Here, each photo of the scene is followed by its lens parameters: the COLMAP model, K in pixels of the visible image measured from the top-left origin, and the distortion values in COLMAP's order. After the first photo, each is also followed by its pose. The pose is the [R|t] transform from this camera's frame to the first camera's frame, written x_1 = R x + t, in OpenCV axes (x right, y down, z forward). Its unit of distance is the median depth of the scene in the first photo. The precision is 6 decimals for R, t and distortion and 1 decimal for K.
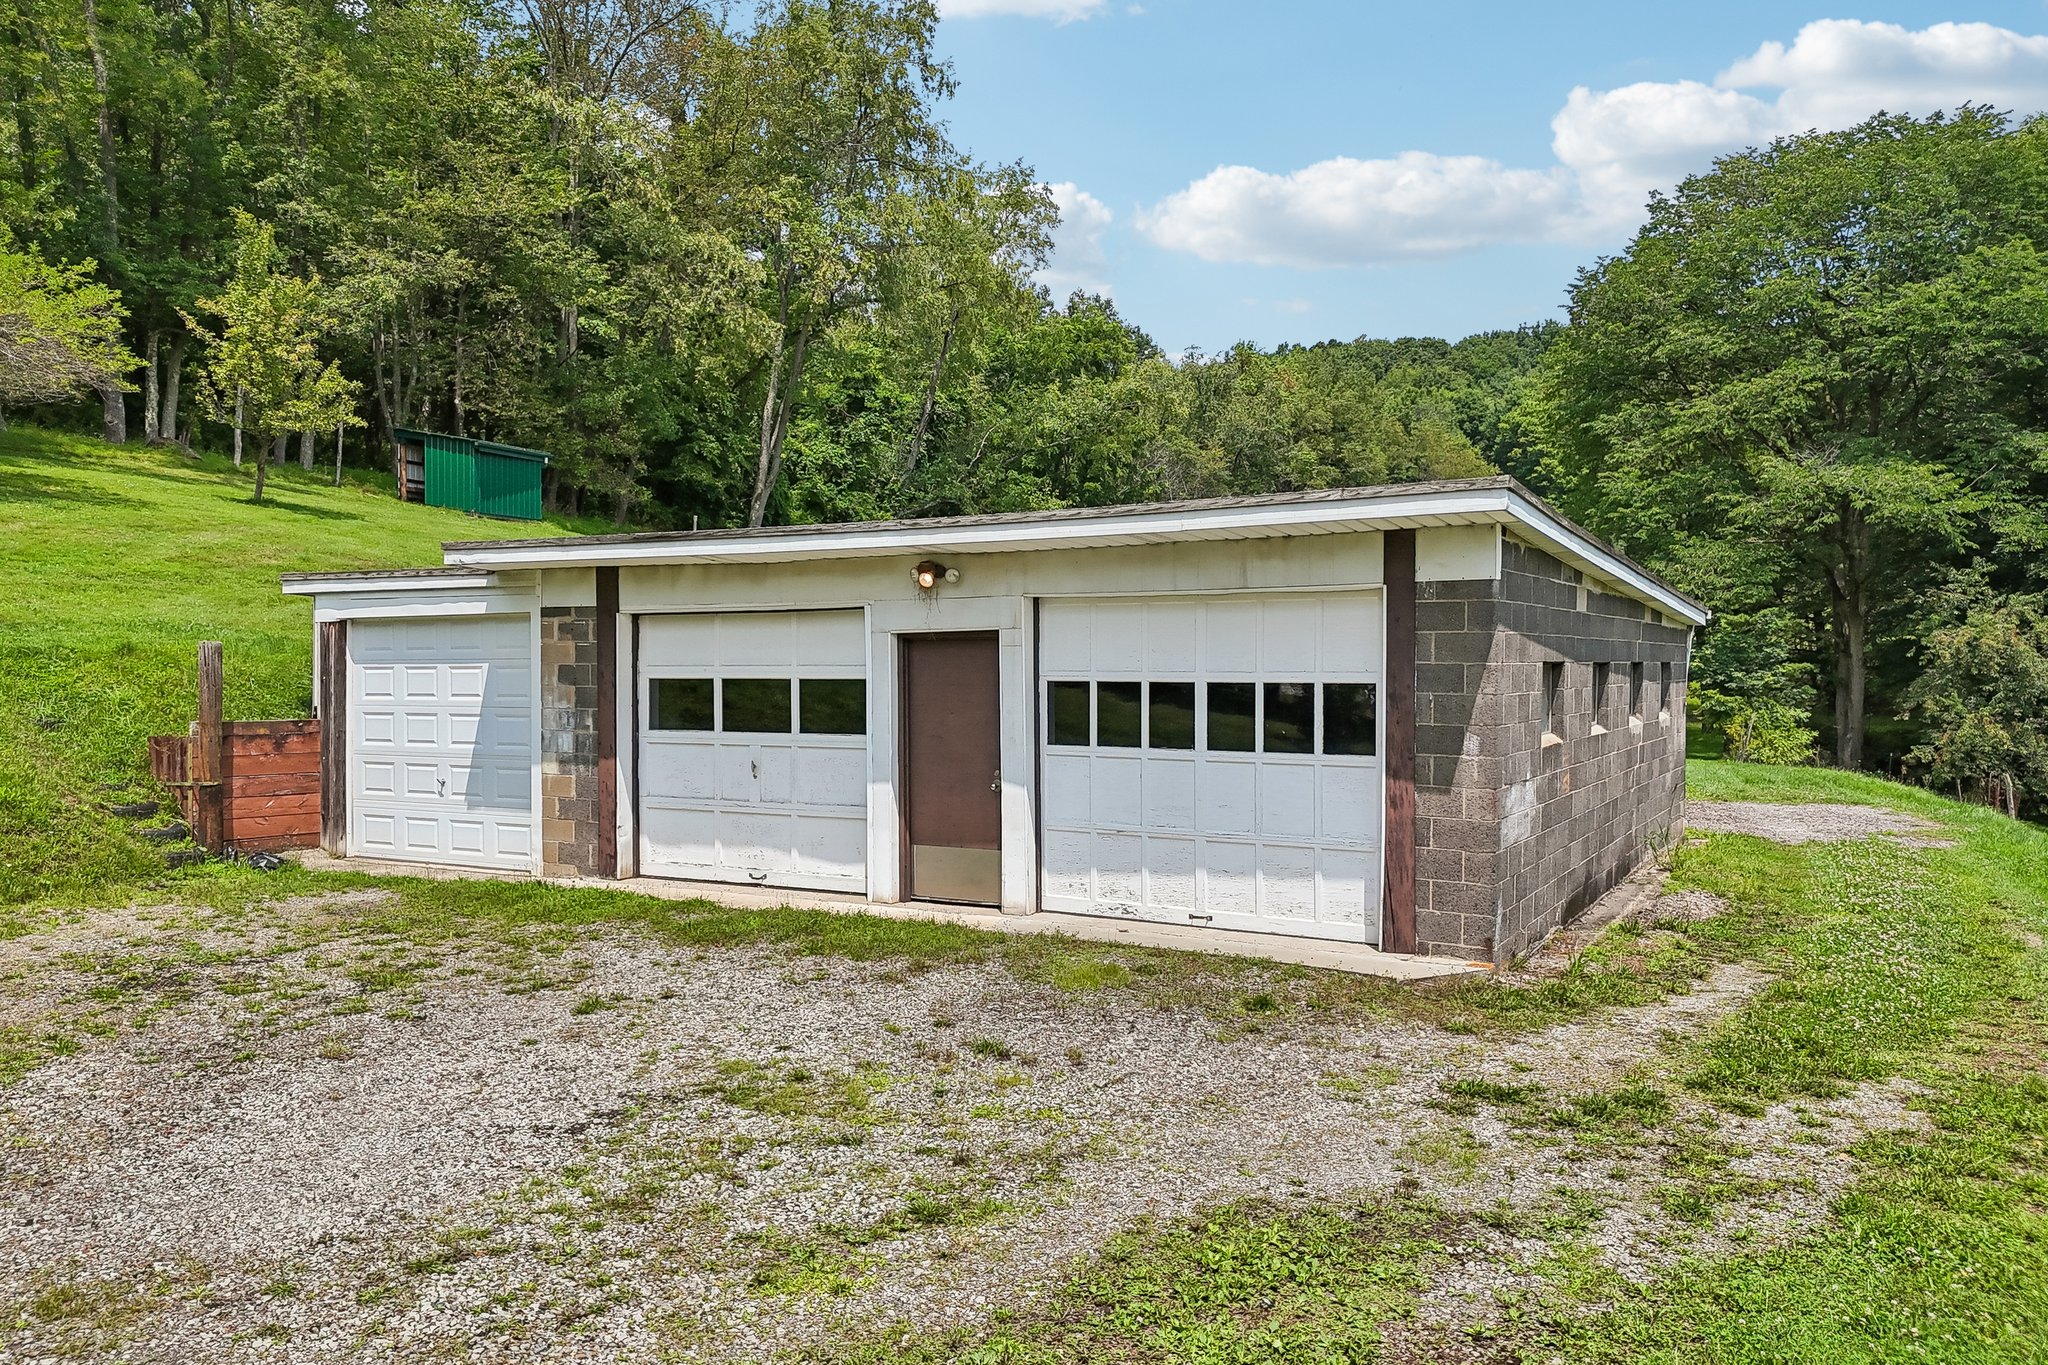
lens RADIAL K [[1531.9, 0, 1034.8], [0, 1531.9, 689.0], [0, 0, 1]] dist [0.078014, -0.054293]
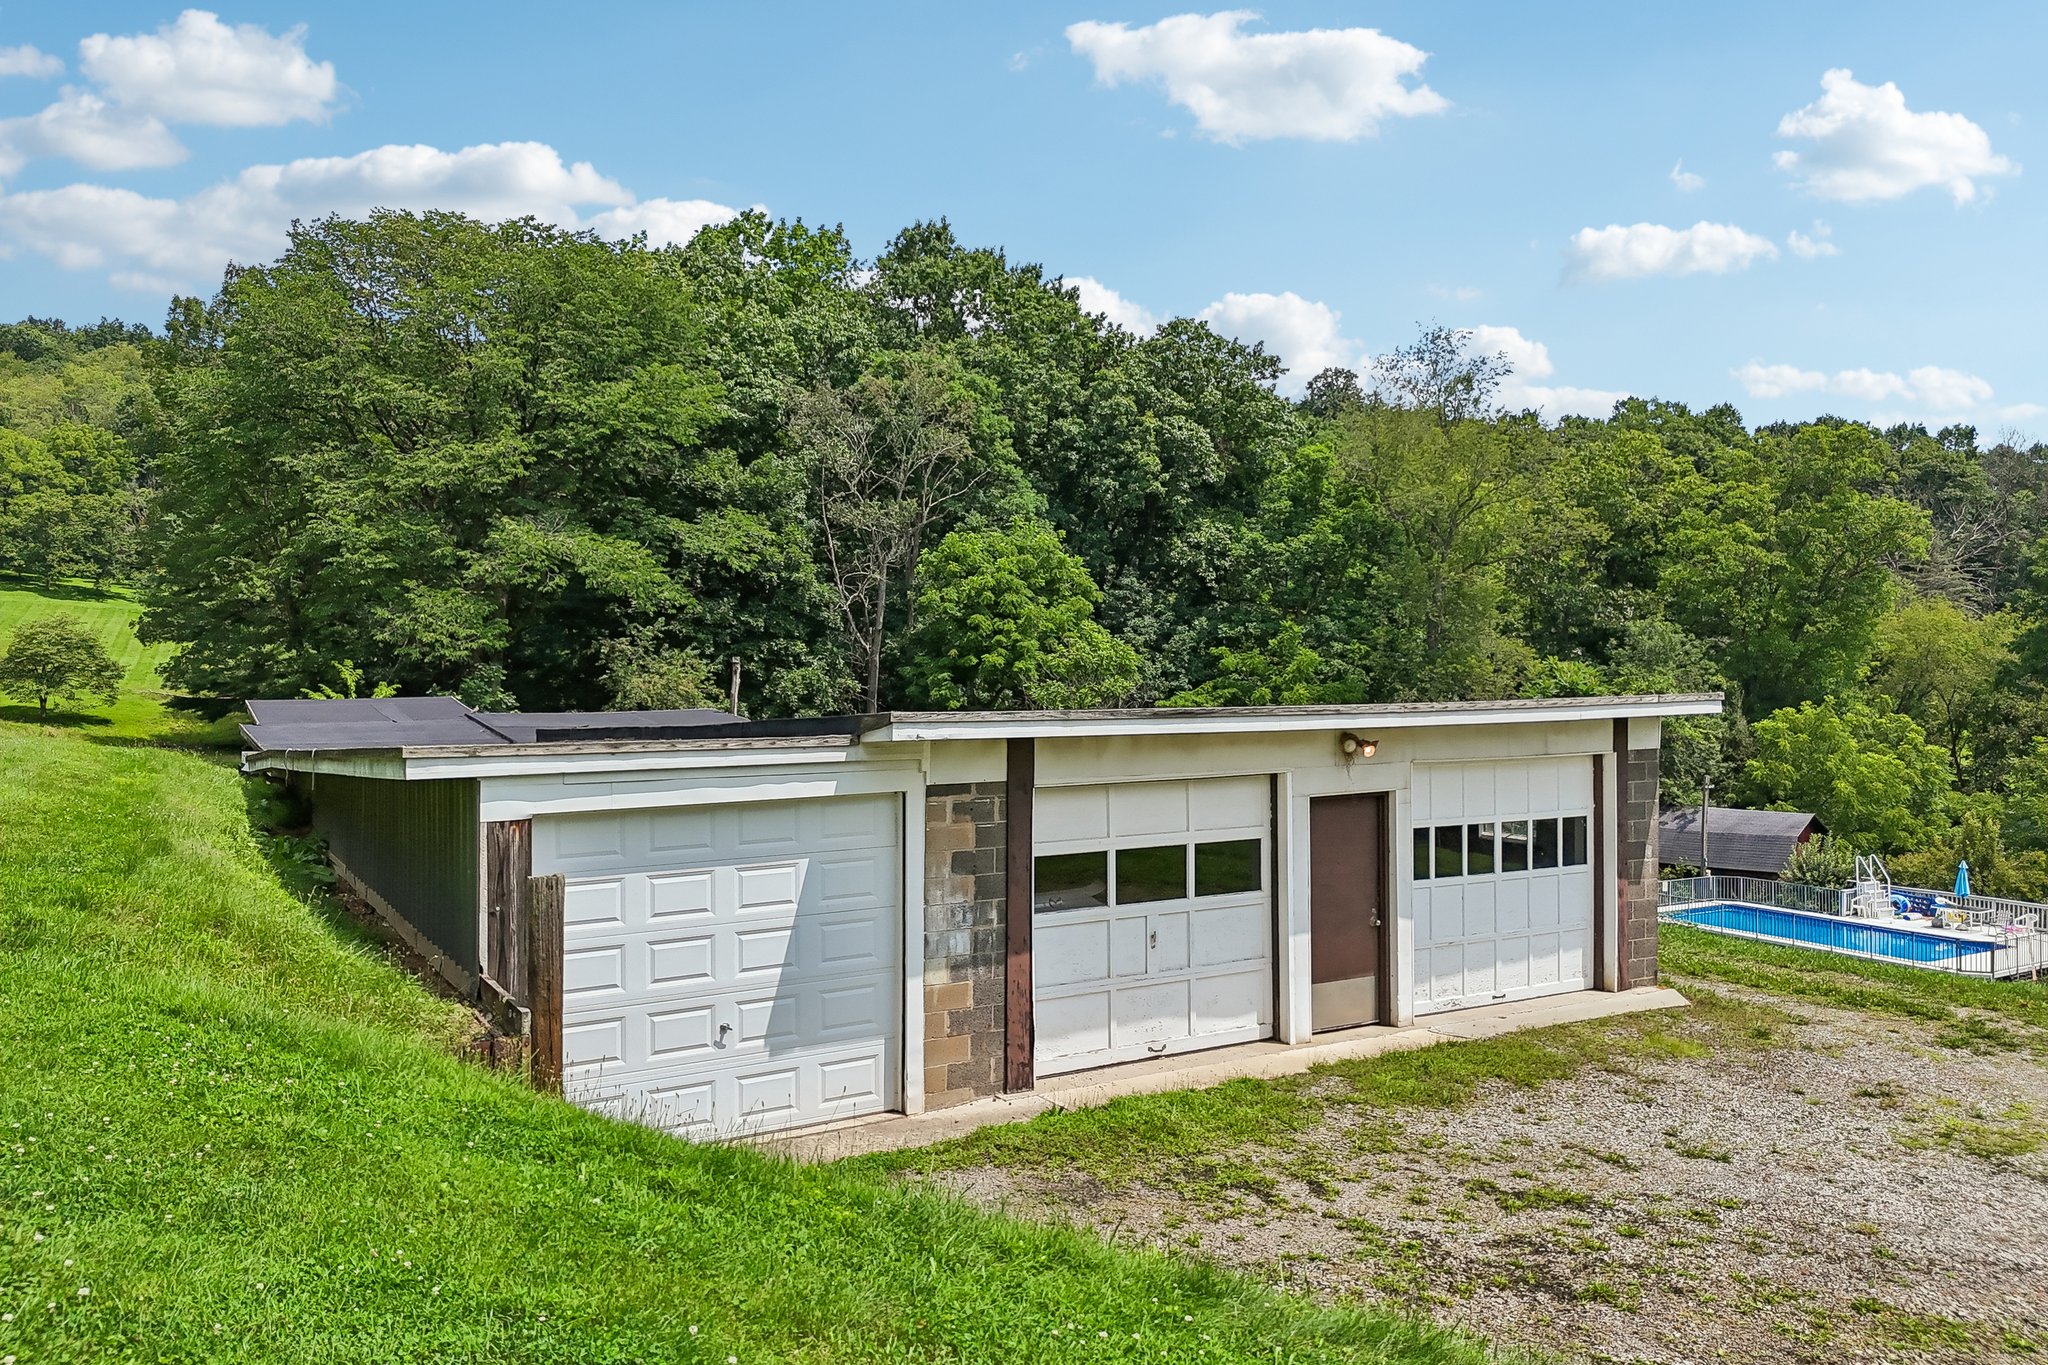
lens RADIAL K [[1531.9, 0, 1041.6], [0, 1531.9, 662.8], [0, 0, 1]] dist [0.078014, -0.054293]
pose [[0.478925, 0.001595, 0.877854, -1.049190], [0.016288, 0.999810, -0.010702, -0.112402], [-0.877705, 0.019424, 0.478808, 0.568303]]
